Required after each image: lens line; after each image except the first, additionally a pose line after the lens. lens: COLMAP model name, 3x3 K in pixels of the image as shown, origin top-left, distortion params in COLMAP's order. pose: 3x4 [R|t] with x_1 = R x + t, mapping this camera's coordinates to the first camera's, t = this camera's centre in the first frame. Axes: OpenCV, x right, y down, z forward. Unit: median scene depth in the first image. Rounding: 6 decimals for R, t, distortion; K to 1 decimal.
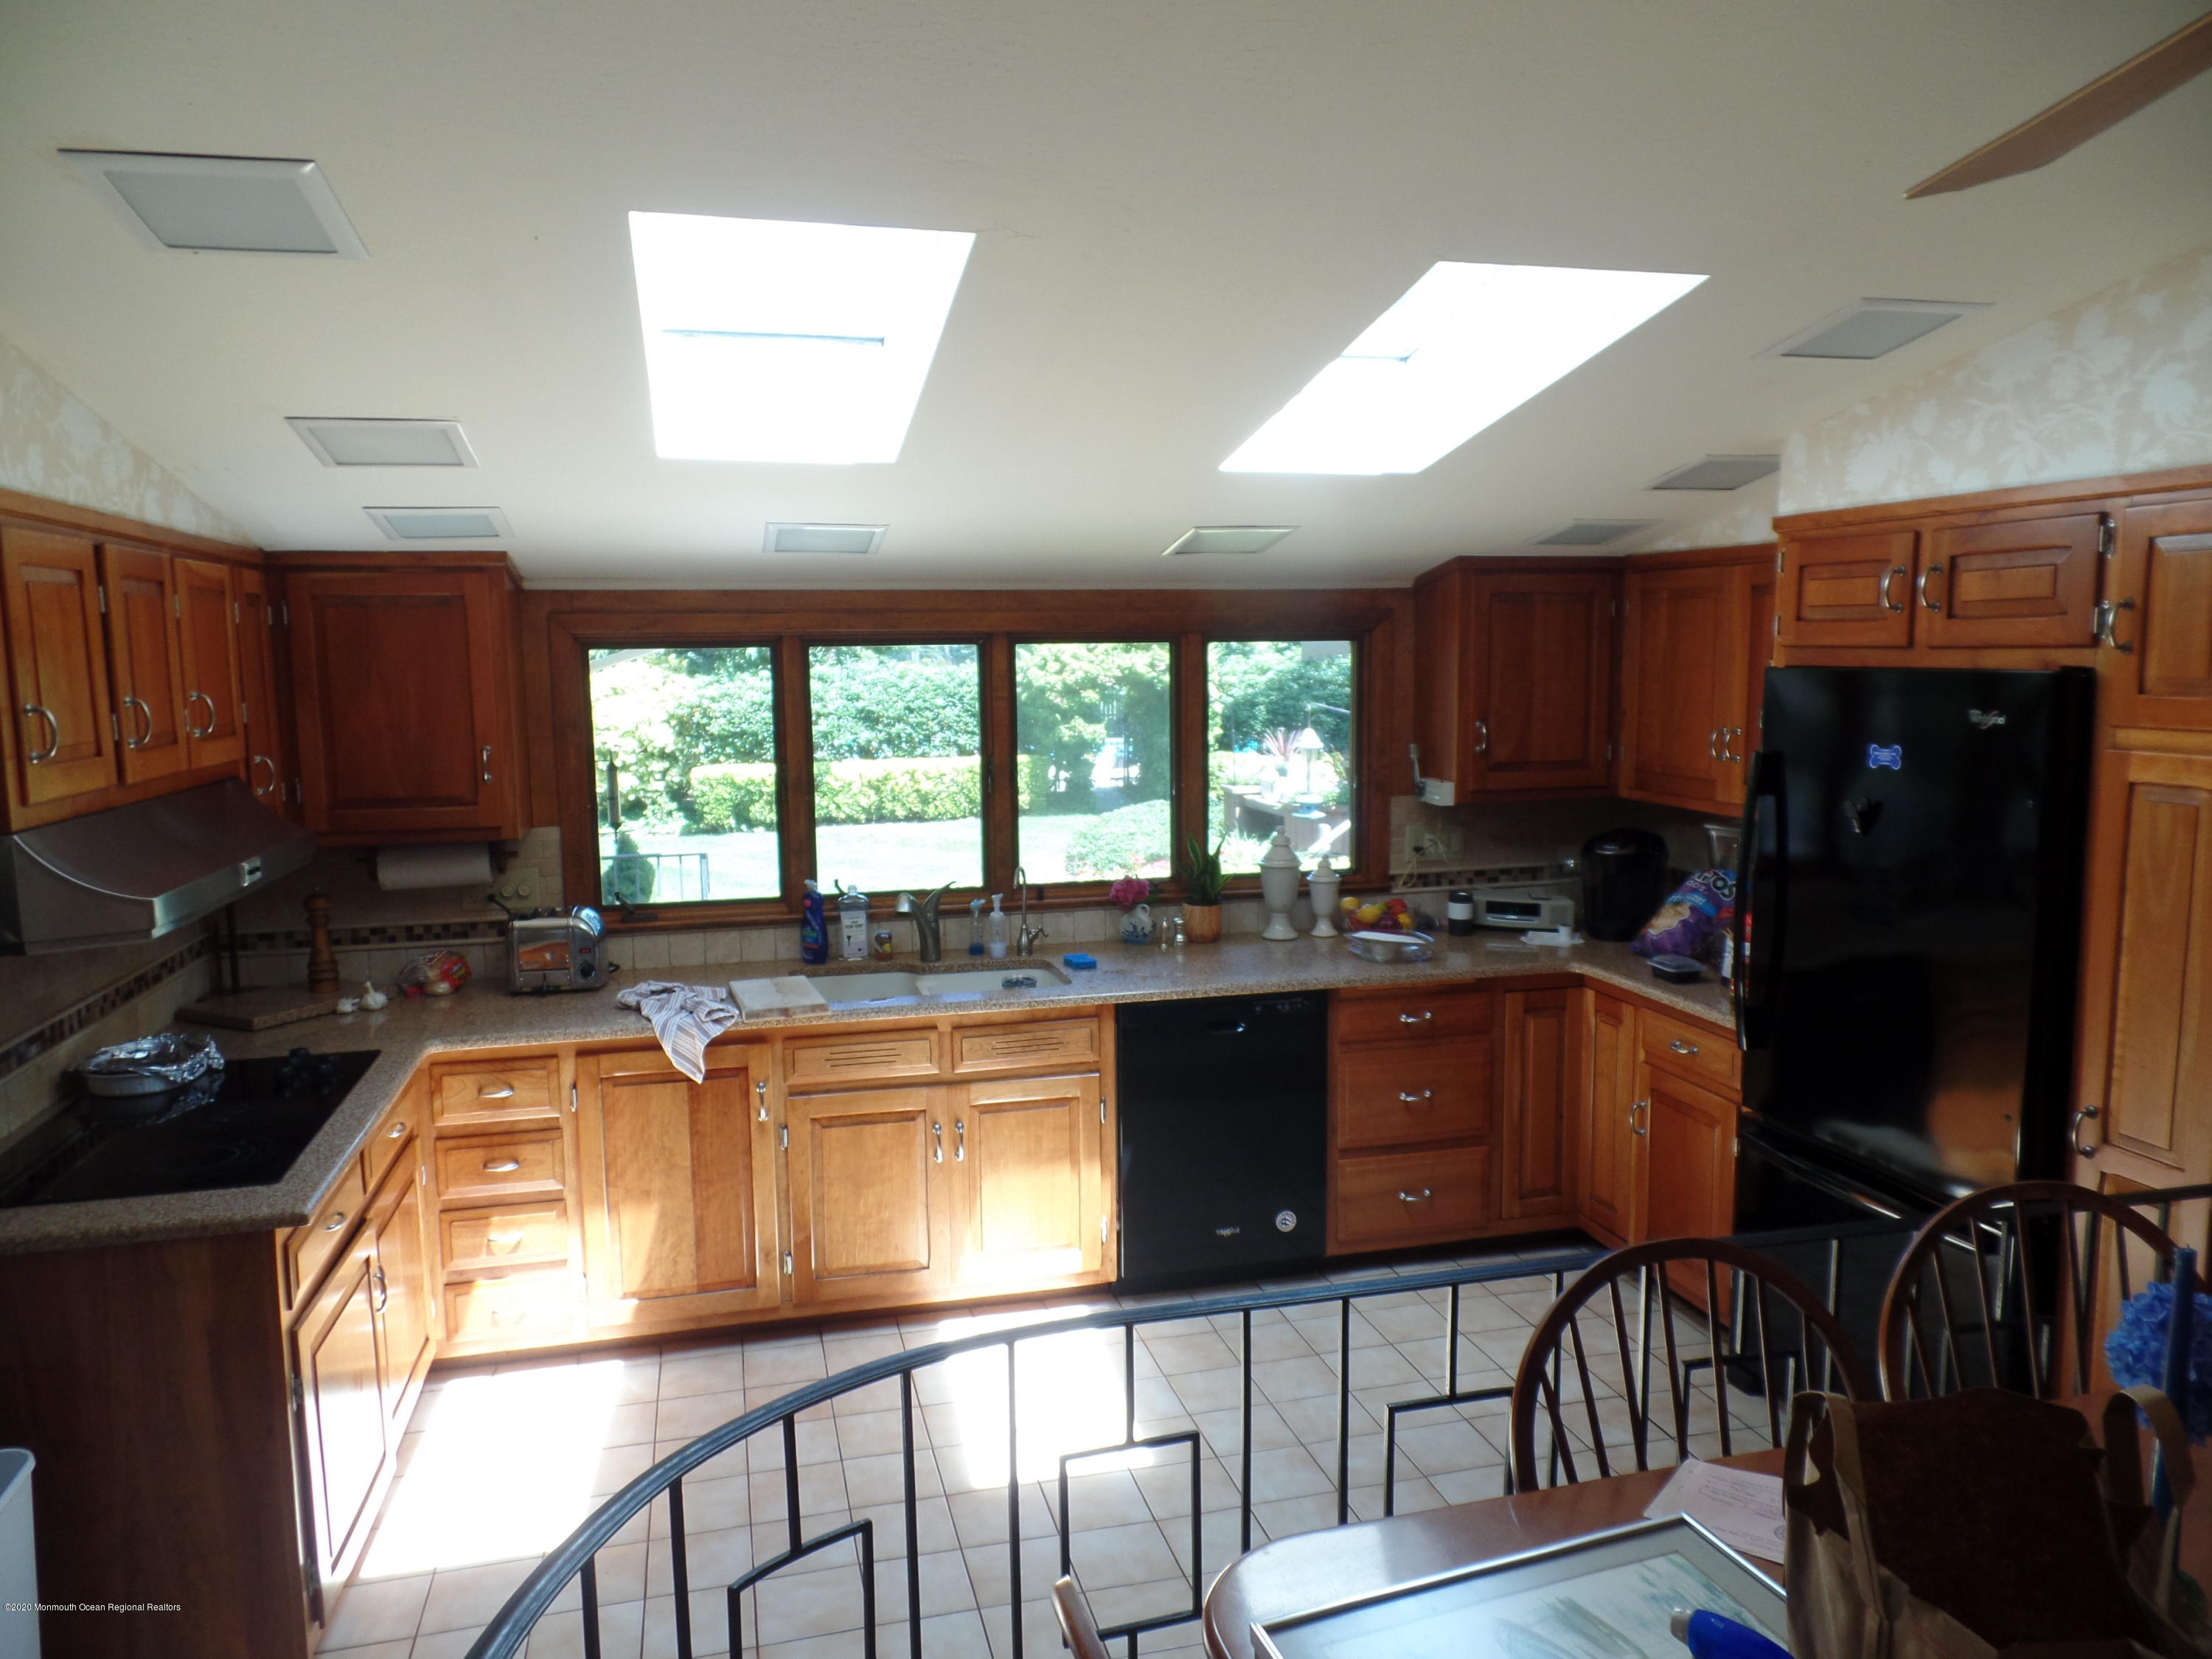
lens RADIAL K [[1544.5, 0, 1106.0], [0, 1544.5, 829.5], [0, 0, 1]] dist [0.004622, 0.003326]
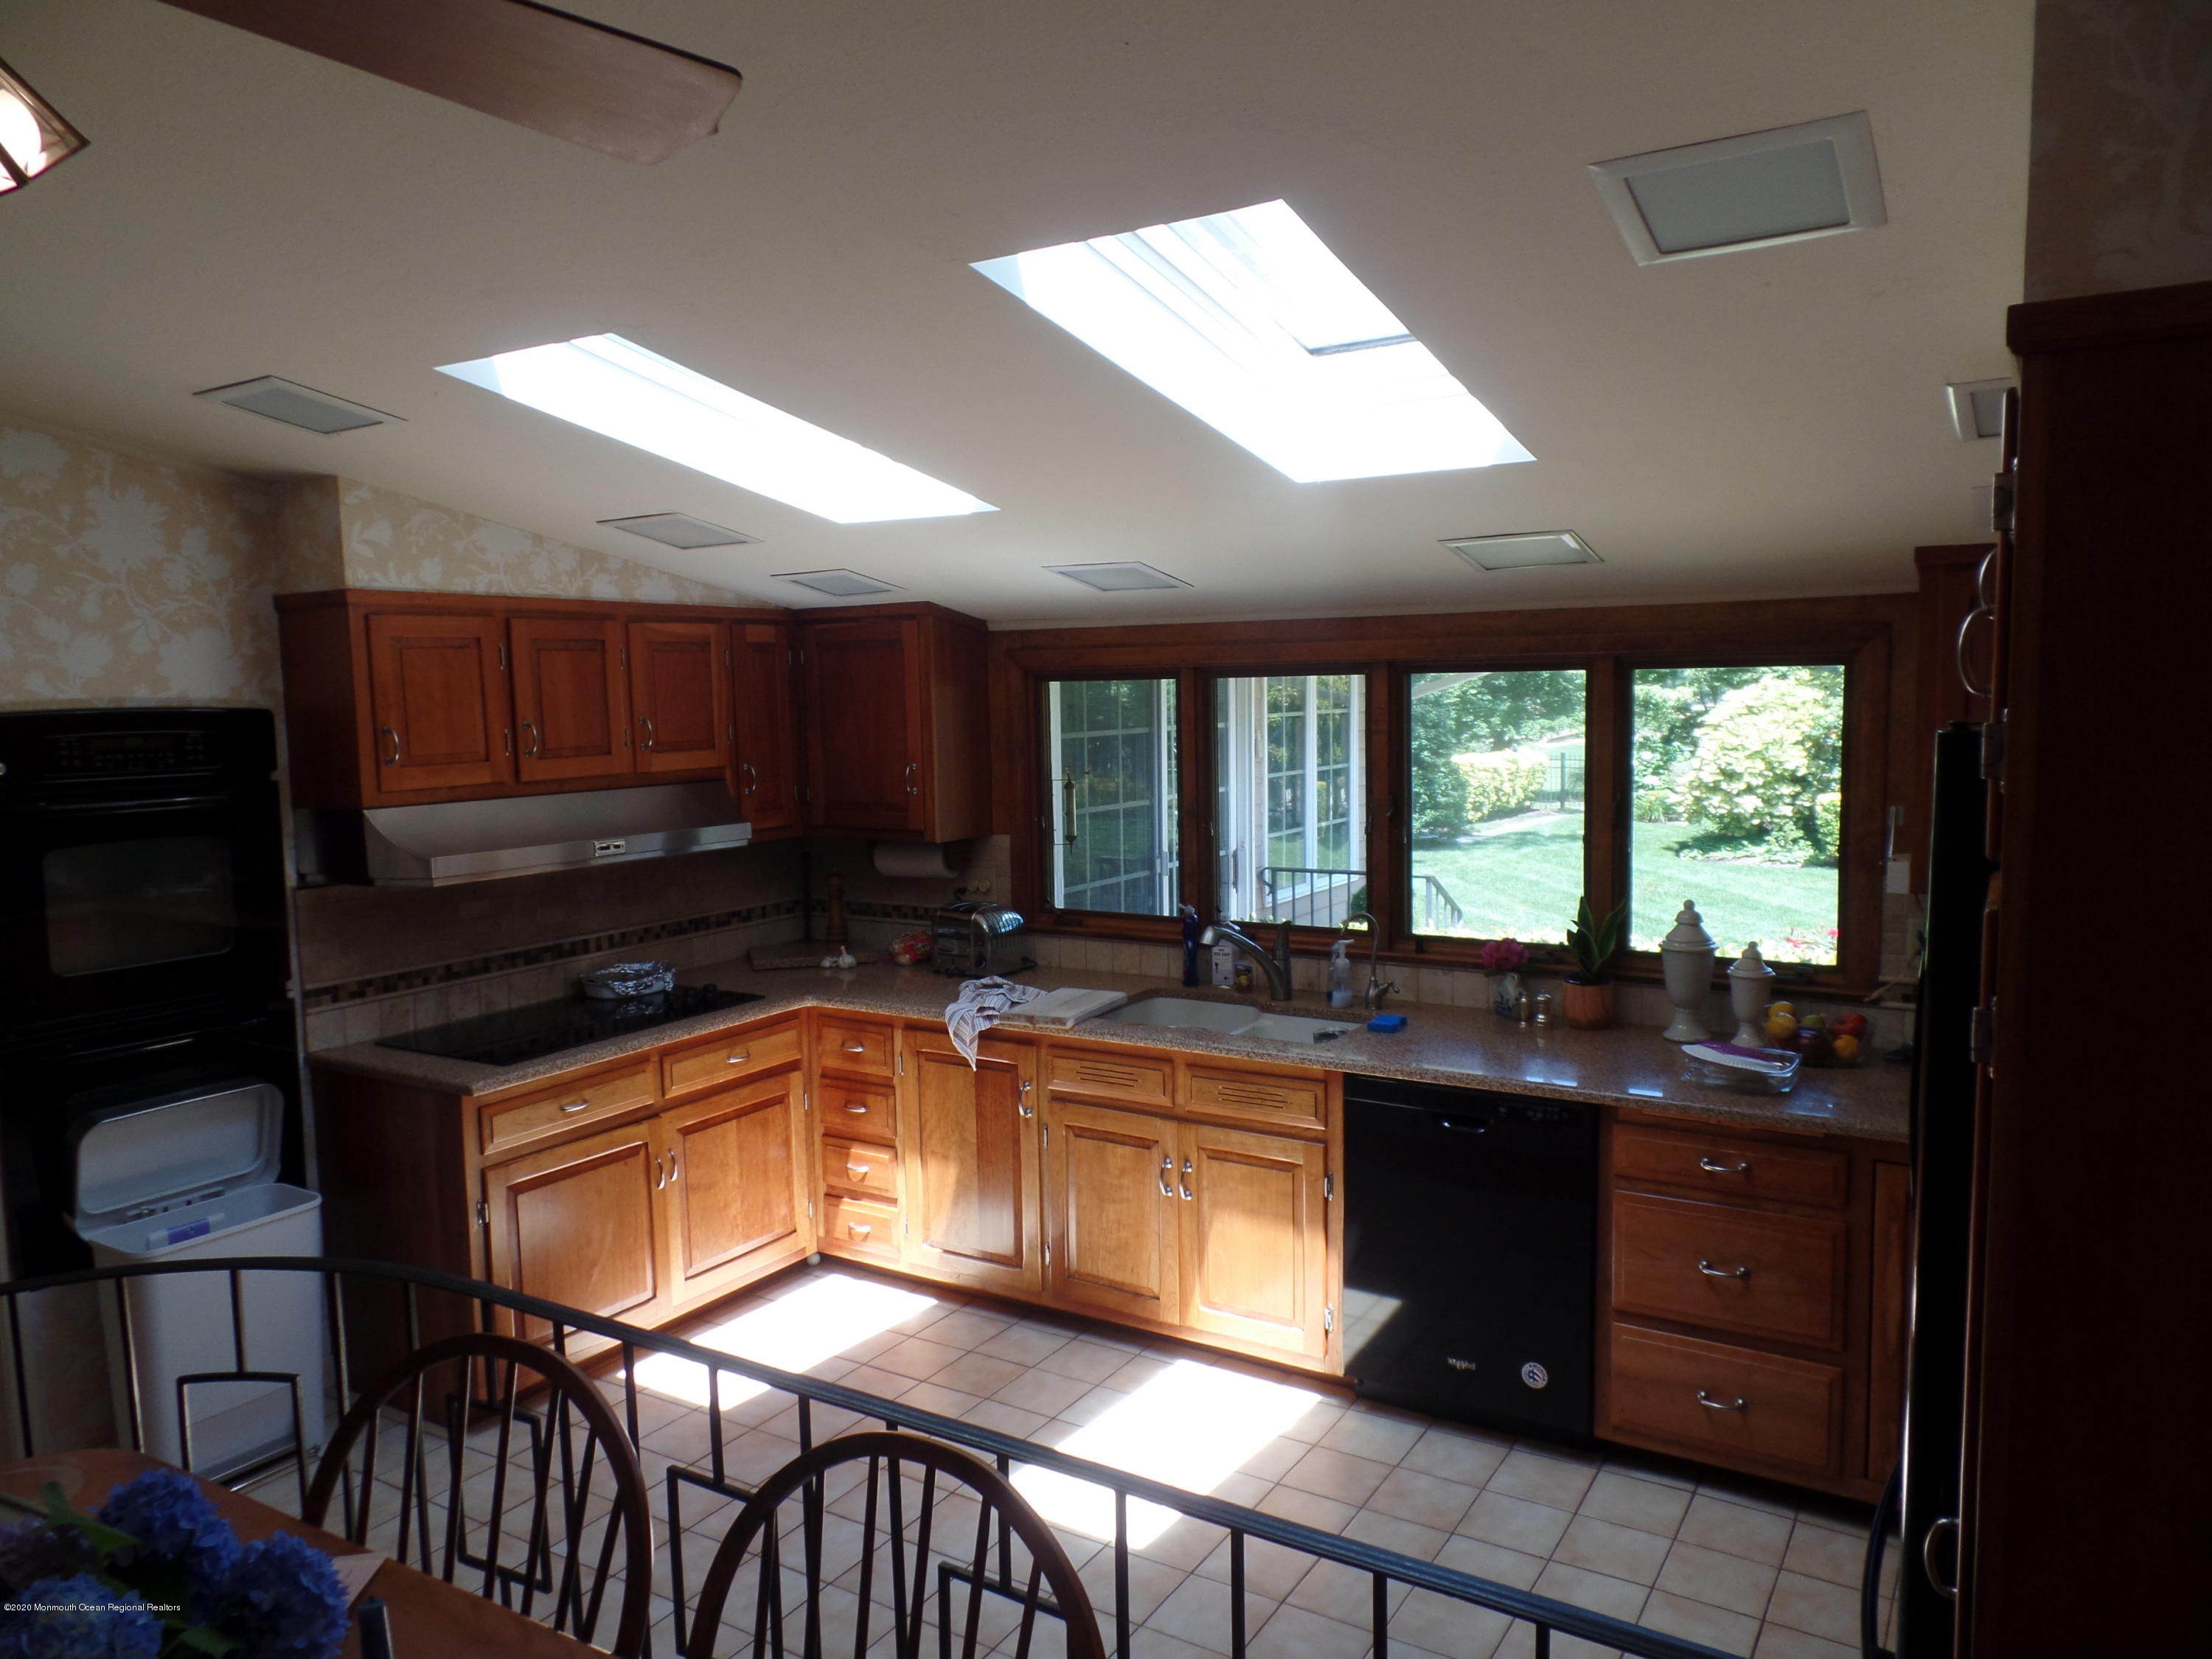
lens RADIAL K [[1546.9, 0, 1106.0], [0, 1546.9, 829.5], [0, 0, 1]] dist [-0.002219, 0.001632]
pose [[0.689479, 0.067532, -0.721150, 0.568062], [-0.074279, 0.996987, 0.022346, -0.039901], [0.720487, 0.038159, 0.692418, 0.272132]]
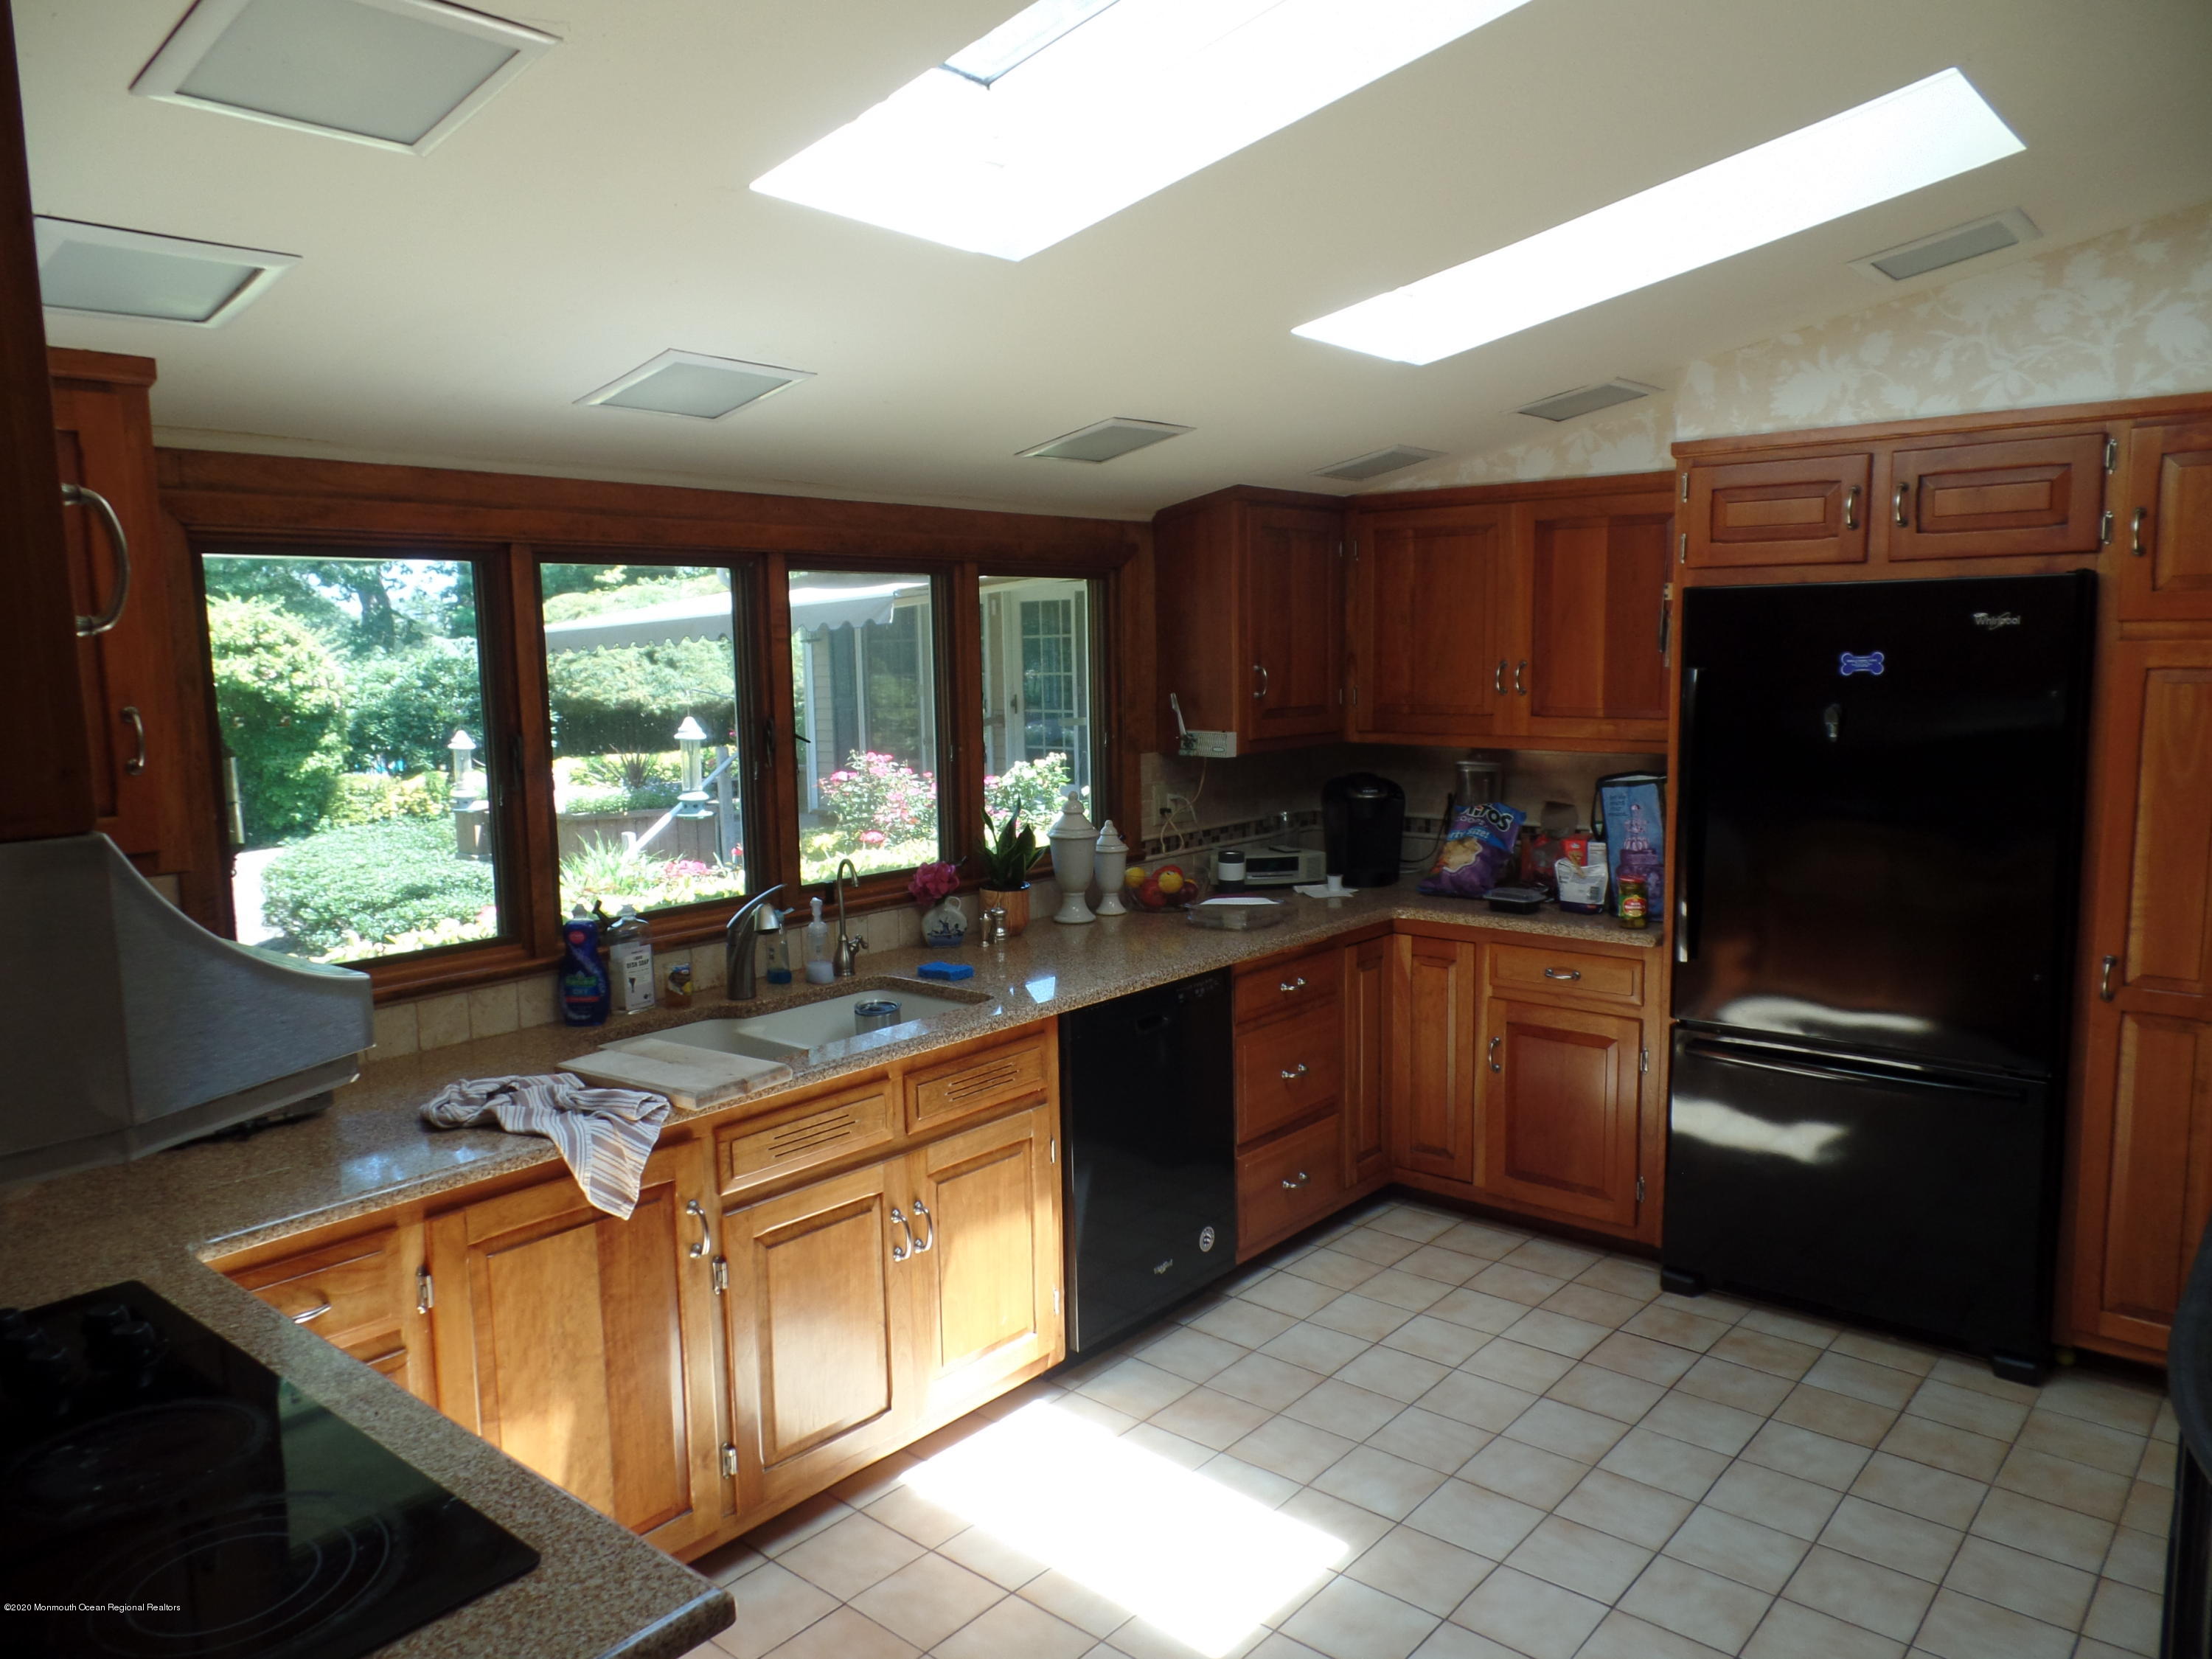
lens RADIAL K [[1544.5, 0, 1106.0], [0, 1544.5, 829.5], [0, 0, 1]] dist [0.004622, 0.003326]
pose [[0.817847, -0.072054, 0.570907, -0.431203], [0.076080, 0.996960, 0.016839, 0.007365], [-0.570384, 0.029662, 0.820842, 0.339301]]
